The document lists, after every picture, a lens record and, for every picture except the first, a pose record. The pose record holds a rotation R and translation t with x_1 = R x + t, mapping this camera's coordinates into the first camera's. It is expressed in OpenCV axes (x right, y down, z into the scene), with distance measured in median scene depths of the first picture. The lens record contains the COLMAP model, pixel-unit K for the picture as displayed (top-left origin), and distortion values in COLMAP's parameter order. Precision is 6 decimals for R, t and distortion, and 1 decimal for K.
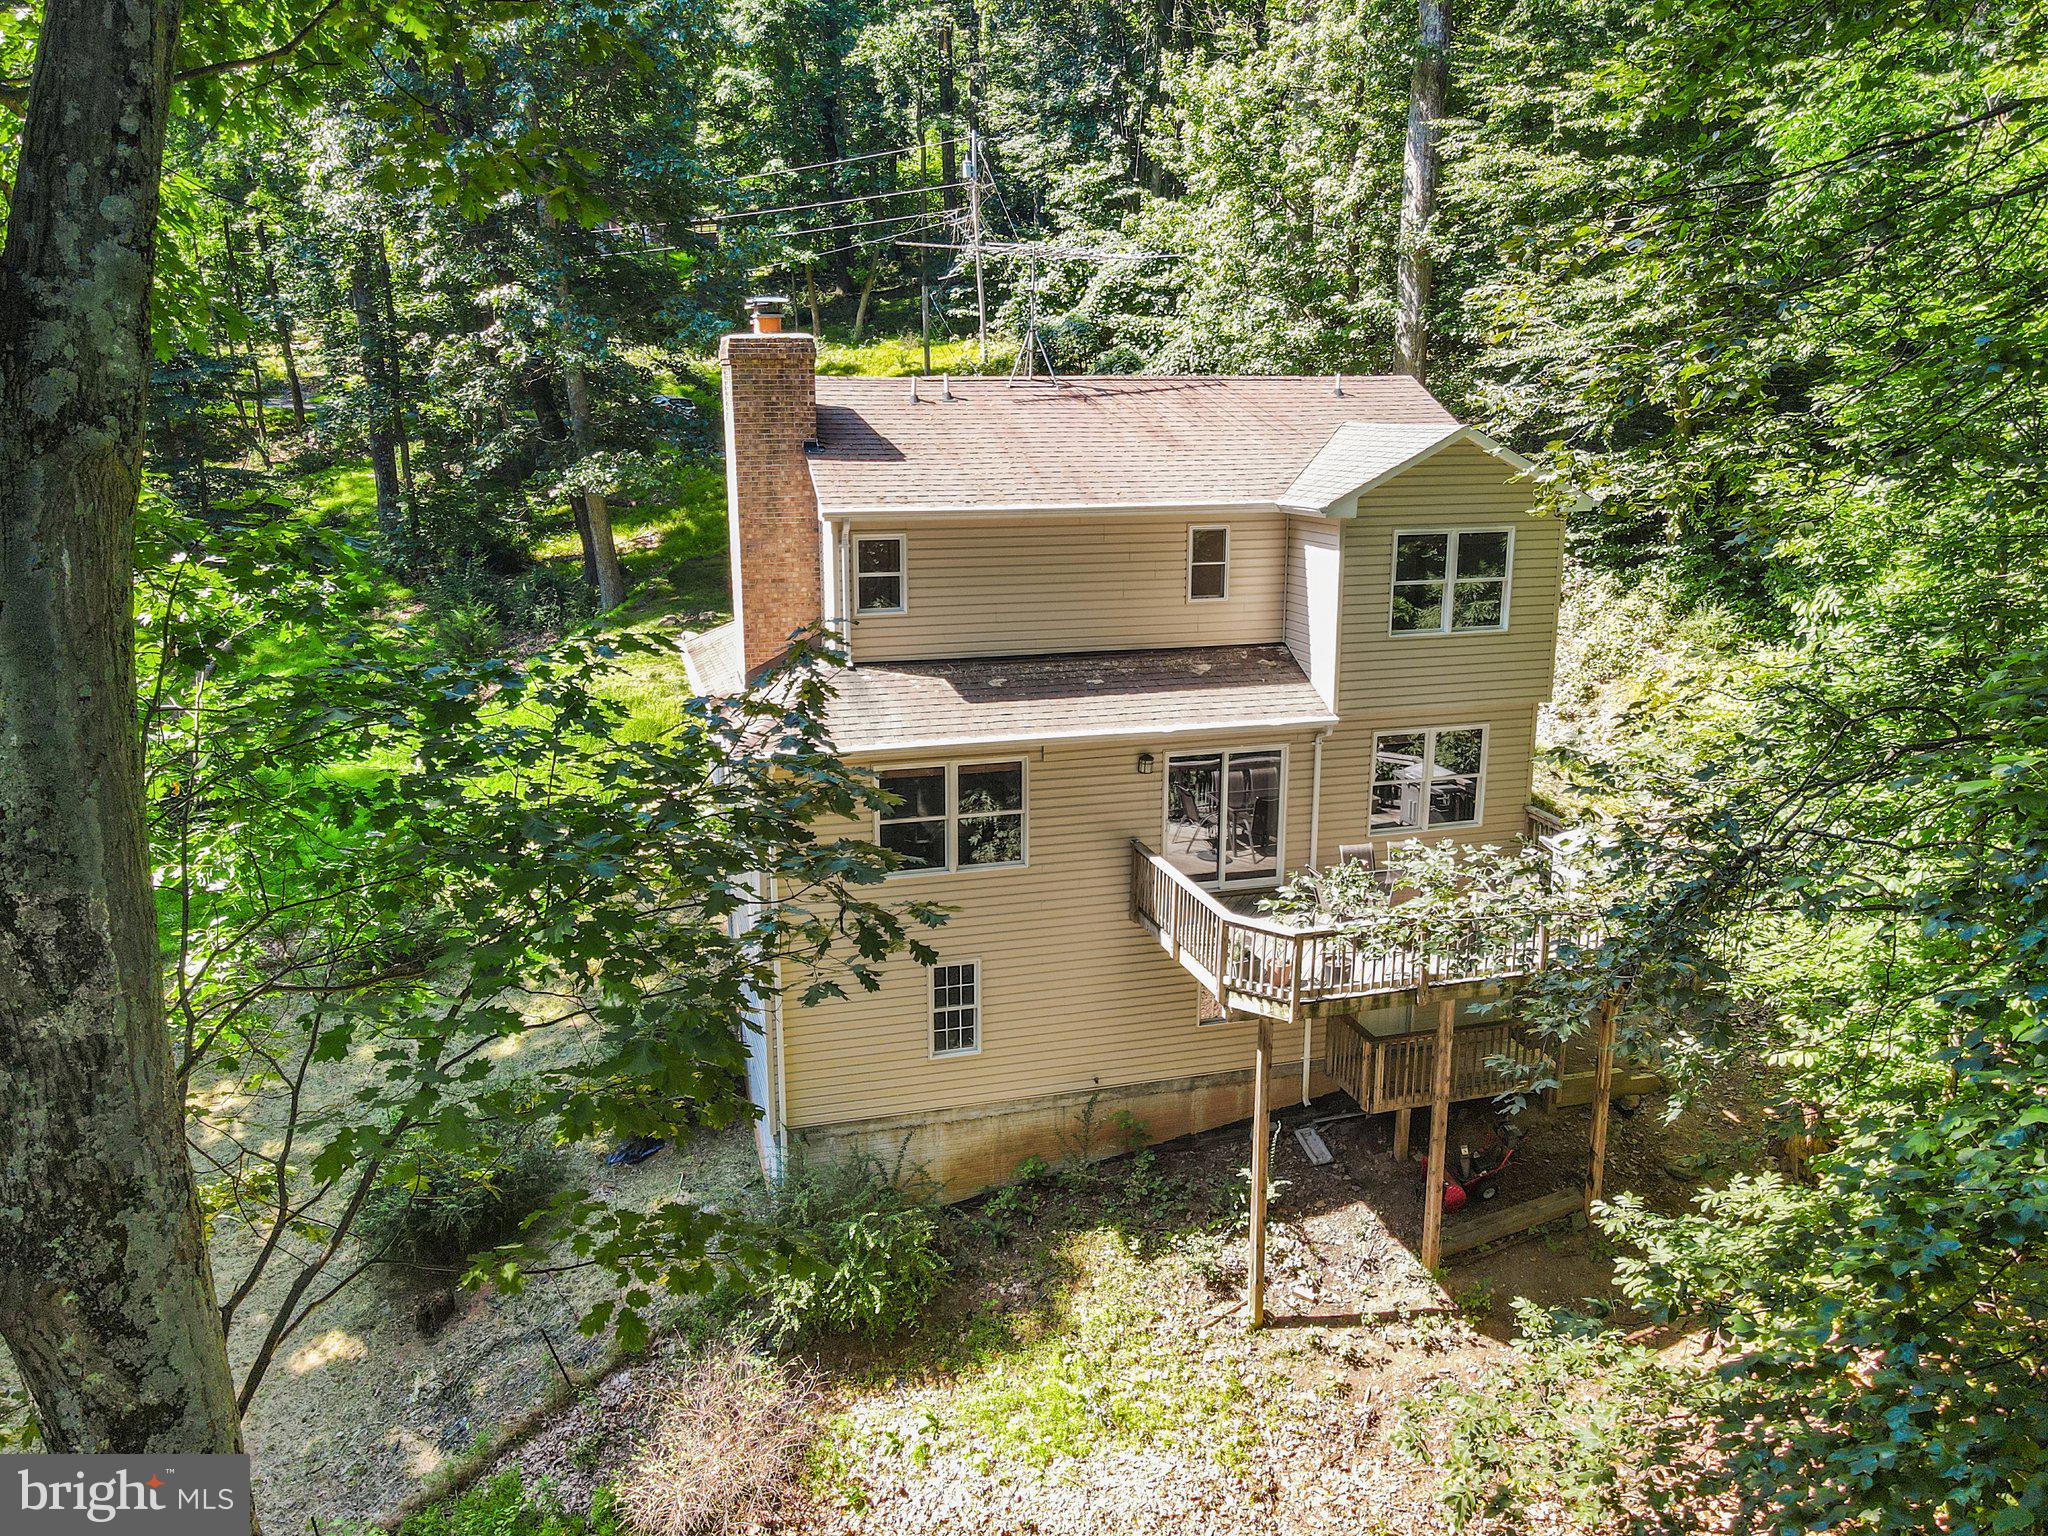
lens RADIAL K [[1501.3, 0, 1029.2], [0, 1501.3, 772.3], [0, 0, 1]] dist [-0.000625, 0.036185]
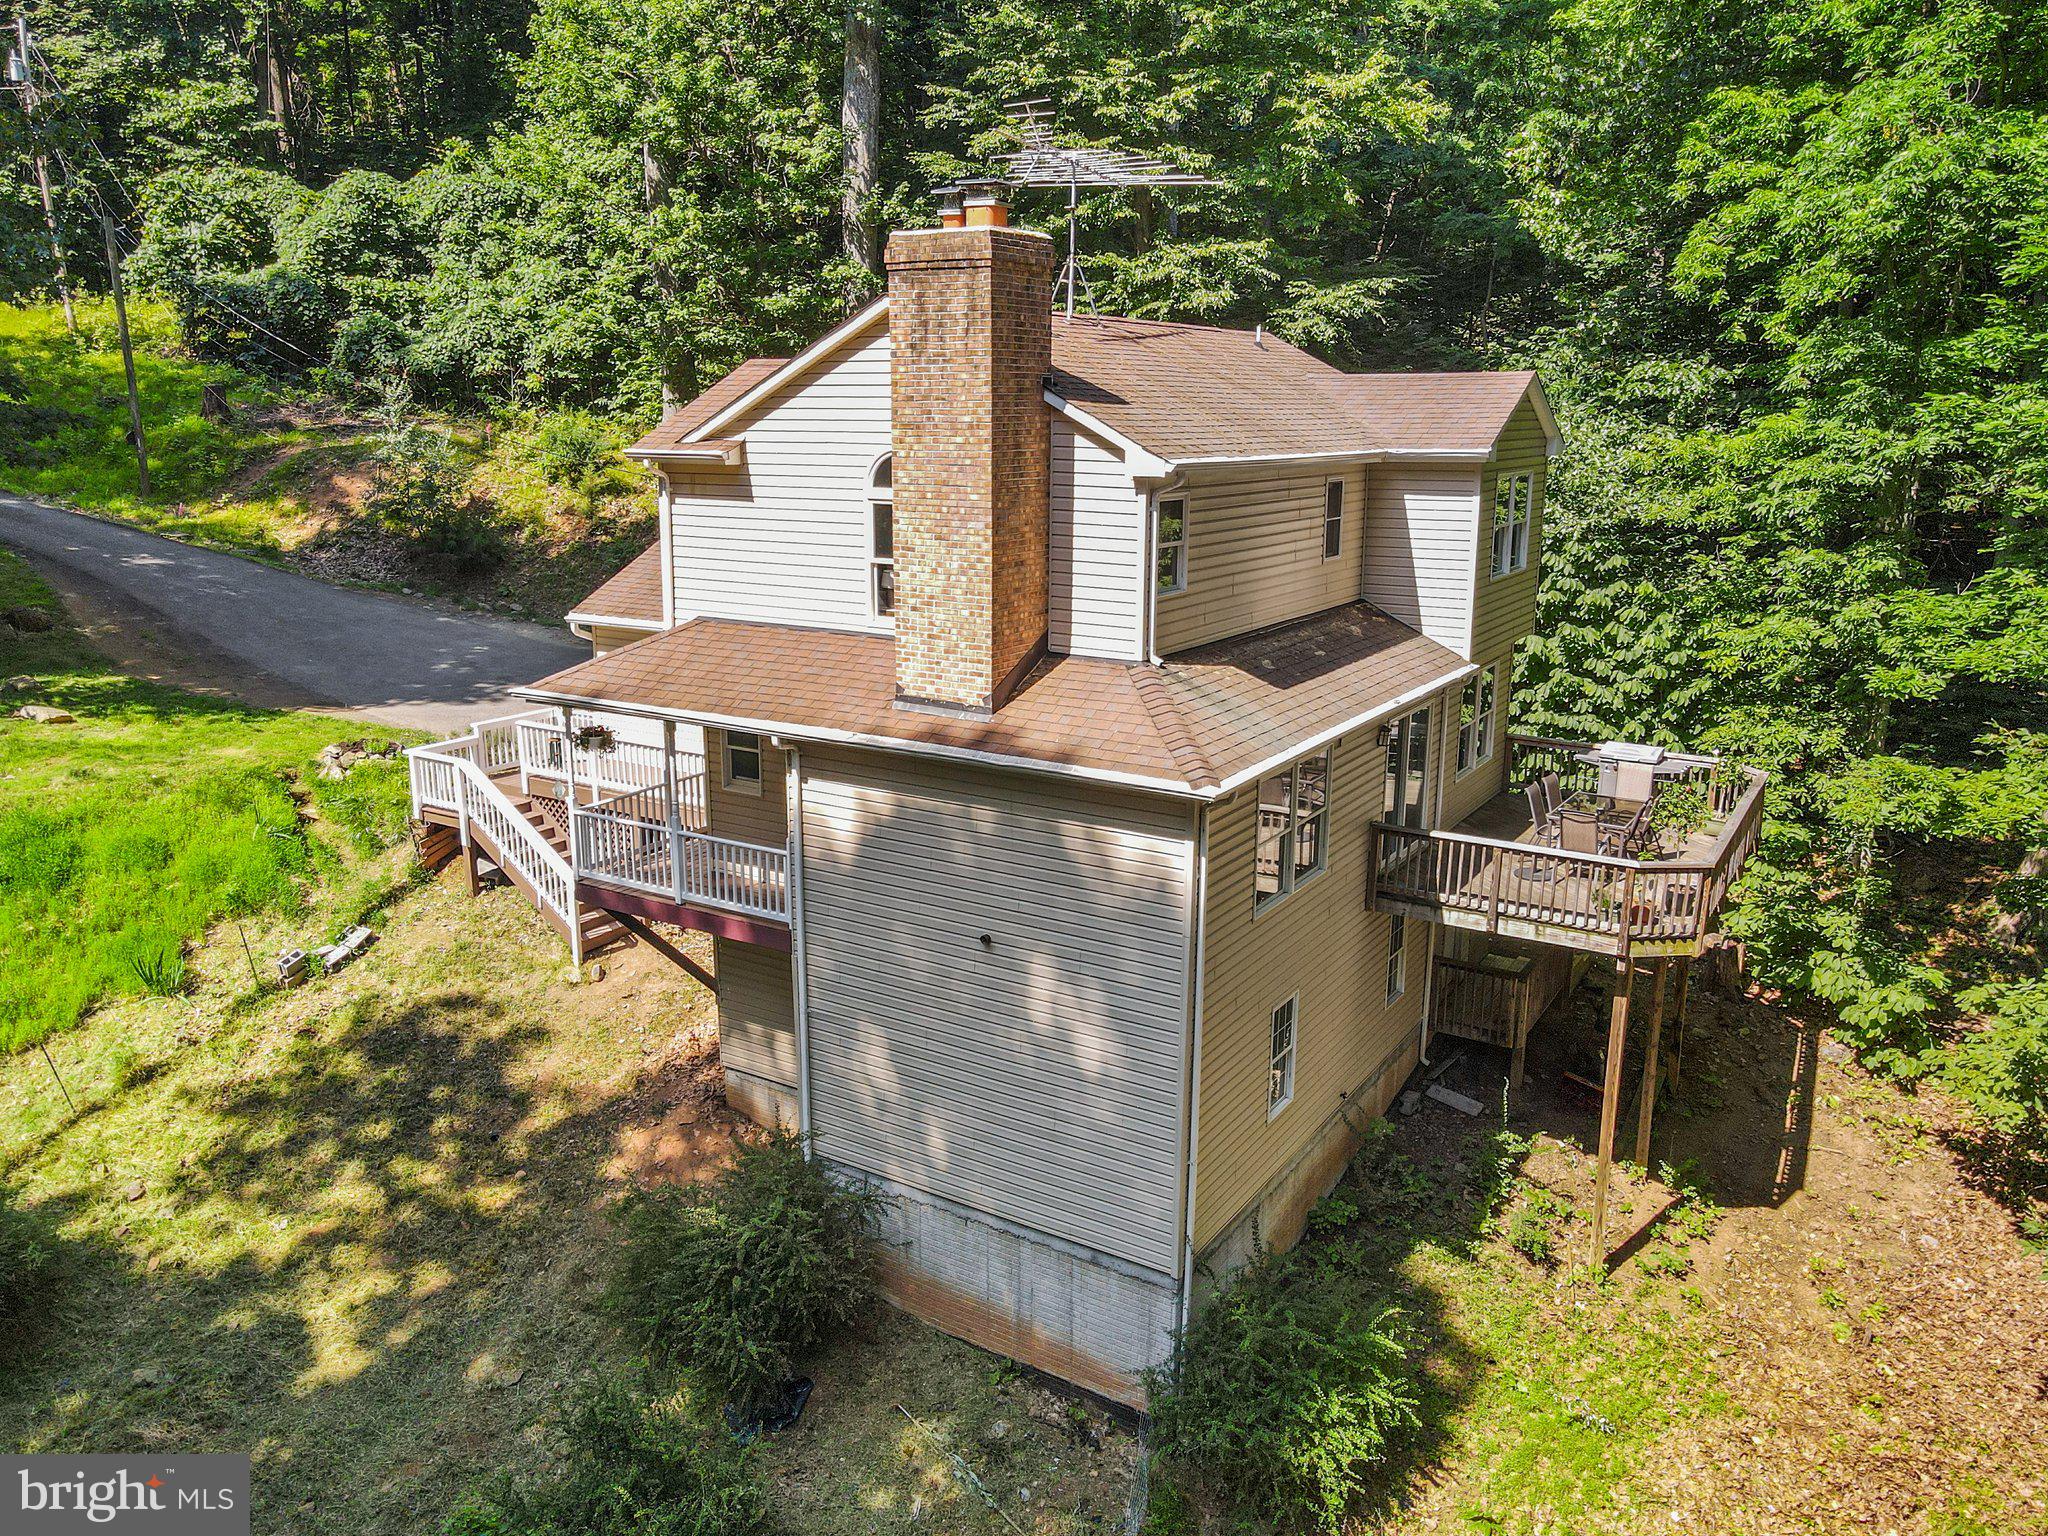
lens RADIAL K [[1501.3, 0, 1029.2], [0, 1501.3, 772.3], [0, 0, 1]] dist [-0.000625, 0.036185]
pose [[0.762625, -0.149016, 0.629442, -0.627613], [0.151020, 0.987227, 0.050745, -0.058620], [-0.628964, 0.056359, 0.775389, 0.397810]]
